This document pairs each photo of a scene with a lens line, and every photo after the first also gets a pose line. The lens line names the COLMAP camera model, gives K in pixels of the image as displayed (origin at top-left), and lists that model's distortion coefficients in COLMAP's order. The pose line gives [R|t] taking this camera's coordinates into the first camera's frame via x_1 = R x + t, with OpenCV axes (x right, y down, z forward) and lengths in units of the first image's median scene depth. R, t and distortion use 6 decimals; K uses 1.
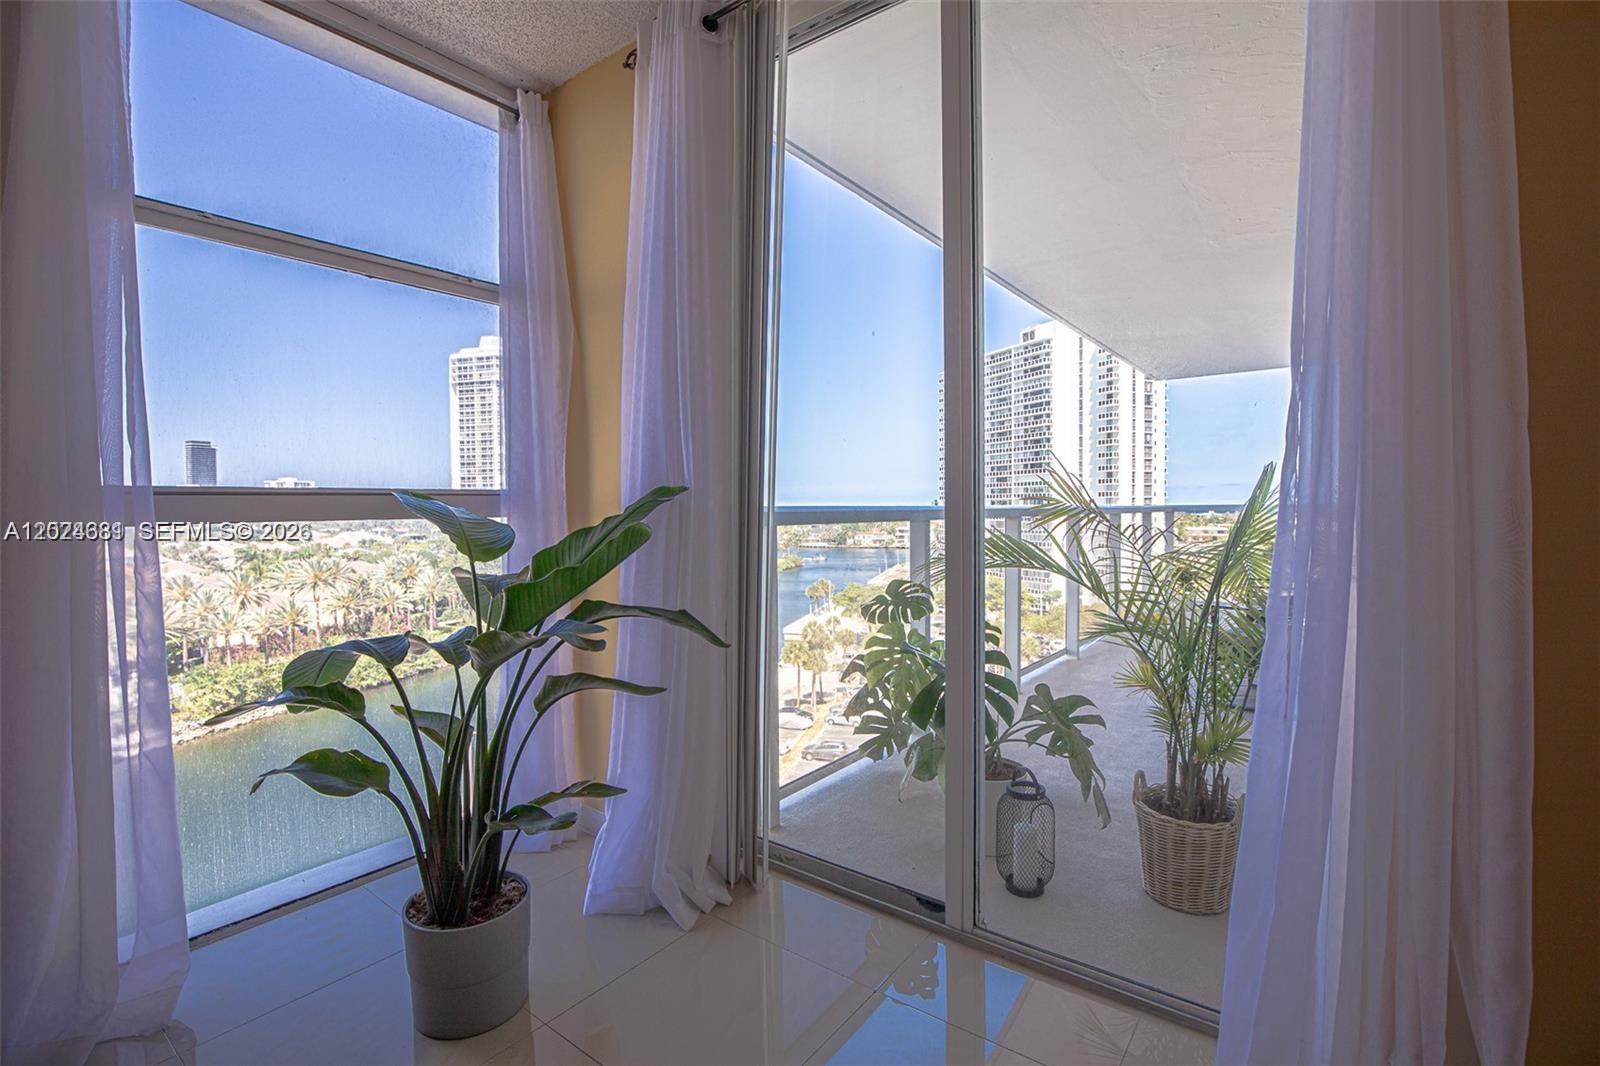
lens RADIAL K [[729.9, 0, 811.3], [0, 729.9, 539.2], [0, 0, 1]] dist [-0.023751, 0.001369]
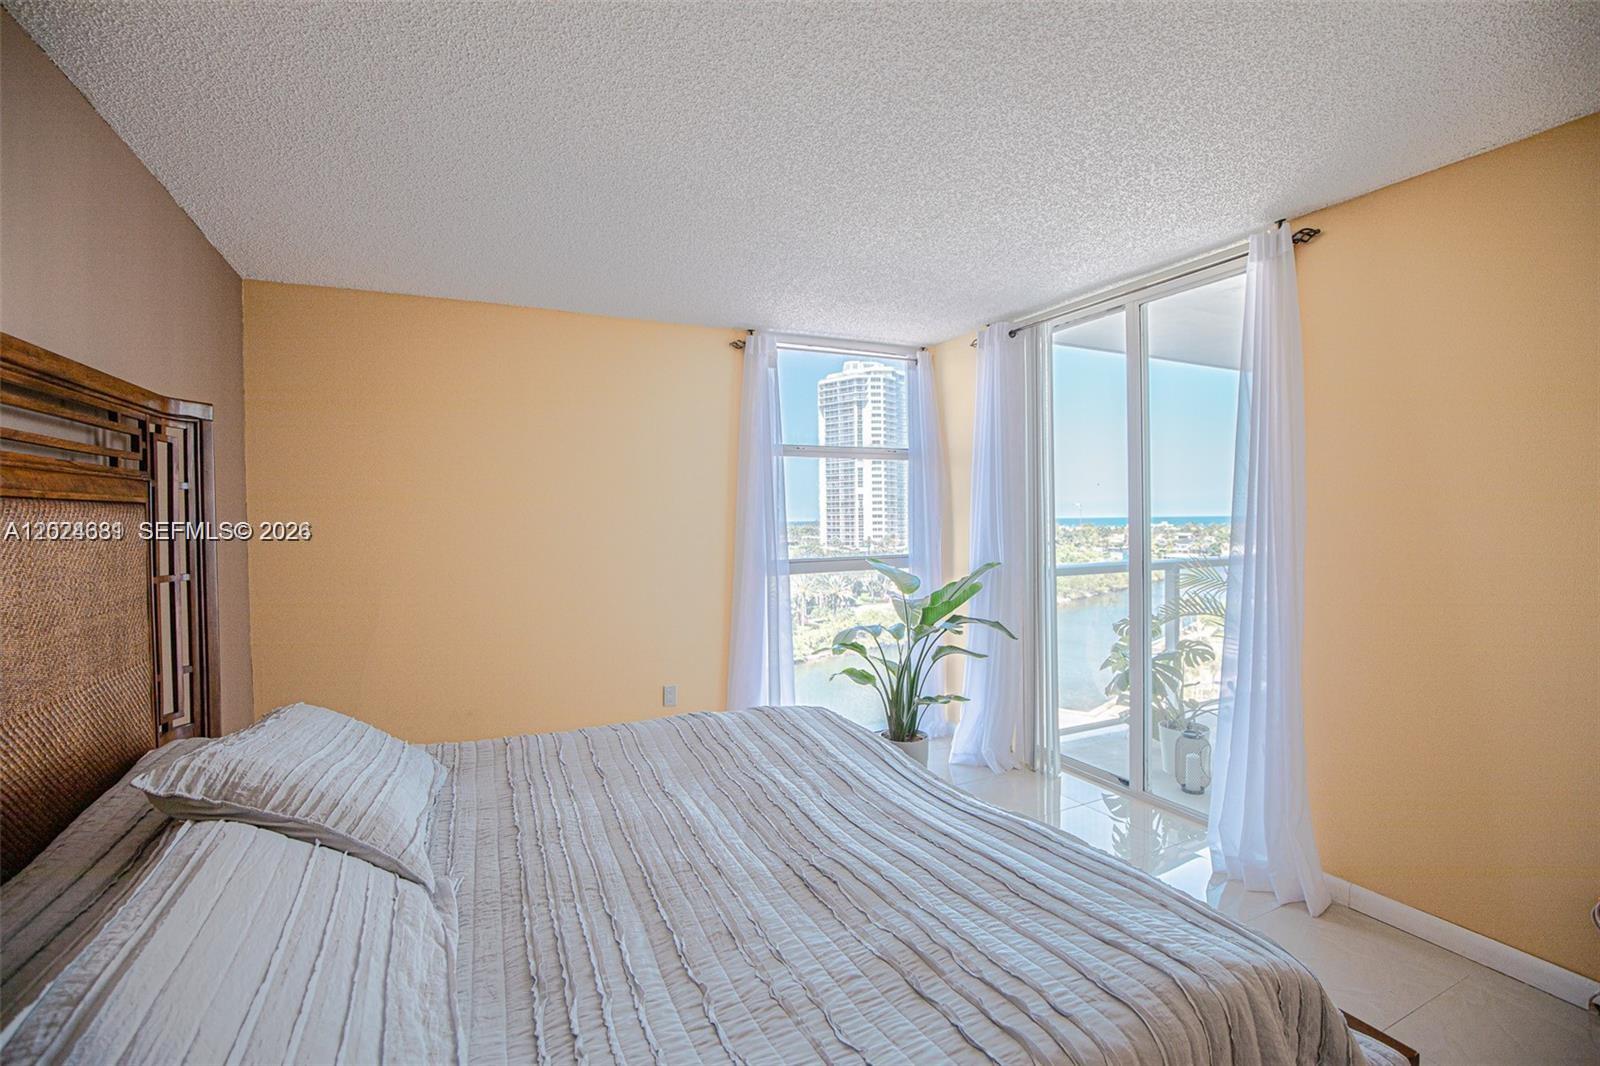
lens RADIAL K [[729.9, 0, 805.2], [0, 729.9, 528.2], [0, 0, 1]] dist [-0.023751, 0.001369]
pose [[0.888482, 0.001422, -0.458910, 0.320886], [-0.013324, 0.999654, -0.022698, -0.126715], [0.458719, 0.026281, 0.888193, -1.227104]]
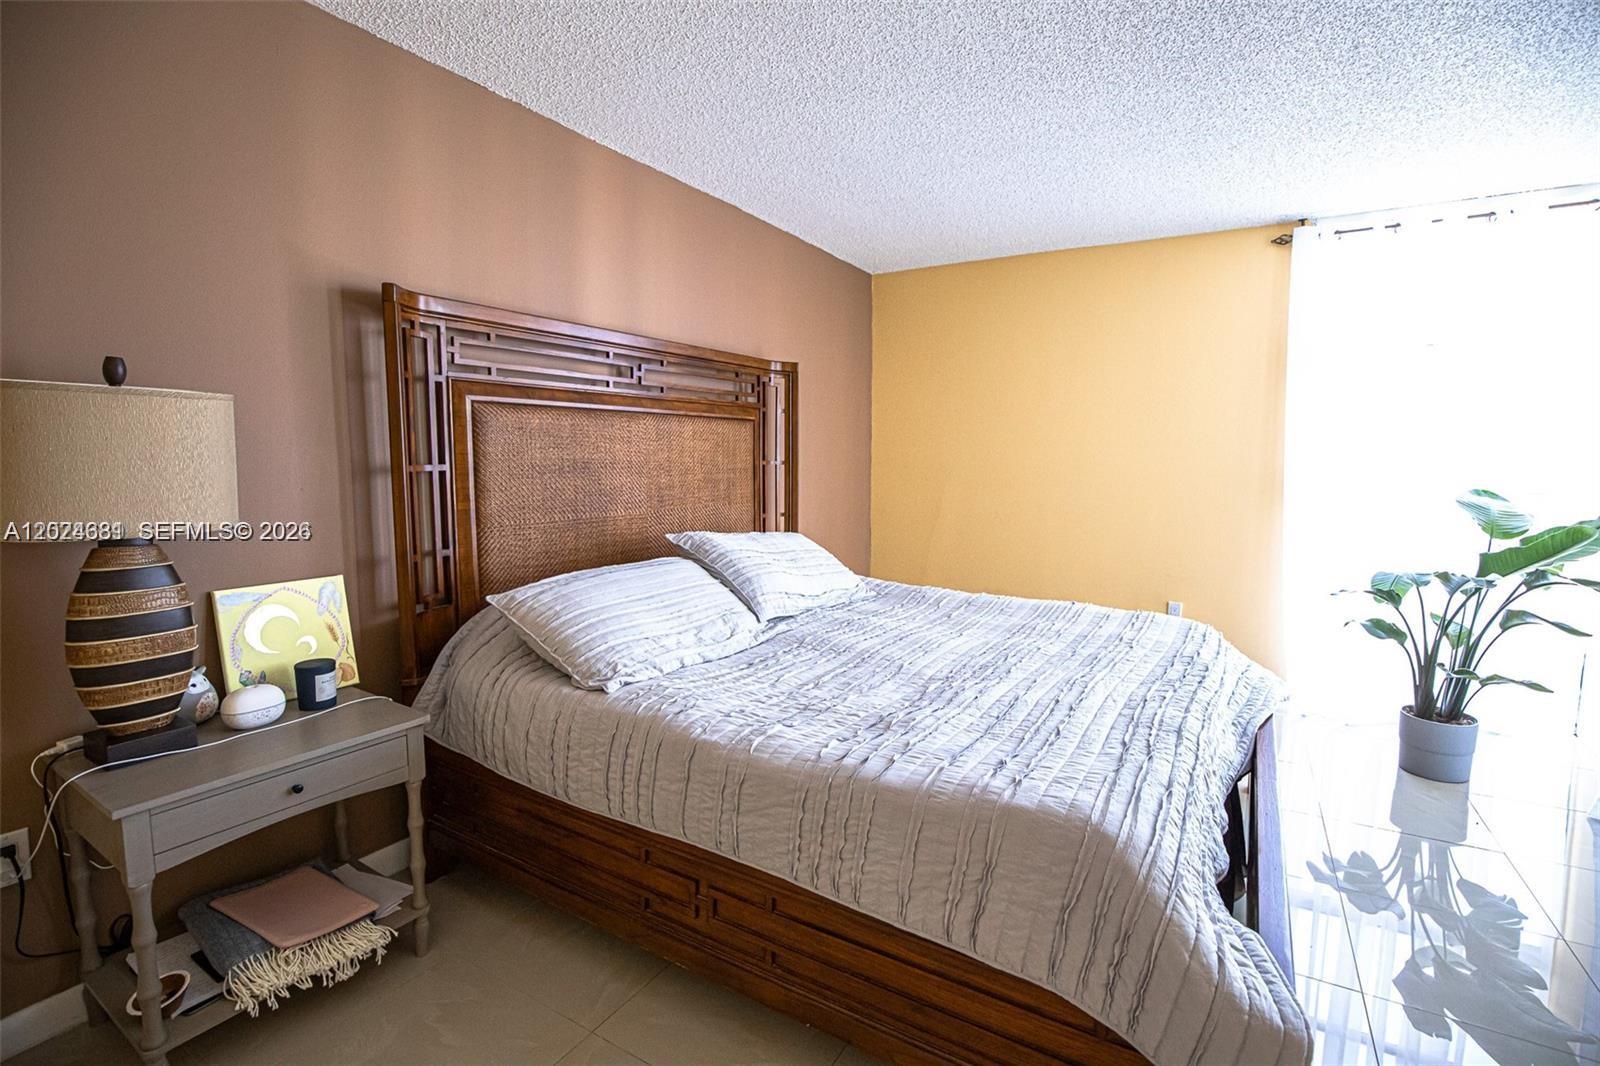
lens RADIAL K [[729.9, 0, 805.3], [0, 729.9, 526.0], [0, 0, 1]] dist [-0.023751, 0.001369]
pose [[0.120241, 0.104016, -0.987280, 1.029008], [-0.051437, 0.993813, 0.098440, -0.087249], [0.991411, 0.038946, 0.124847, -0.825704]]
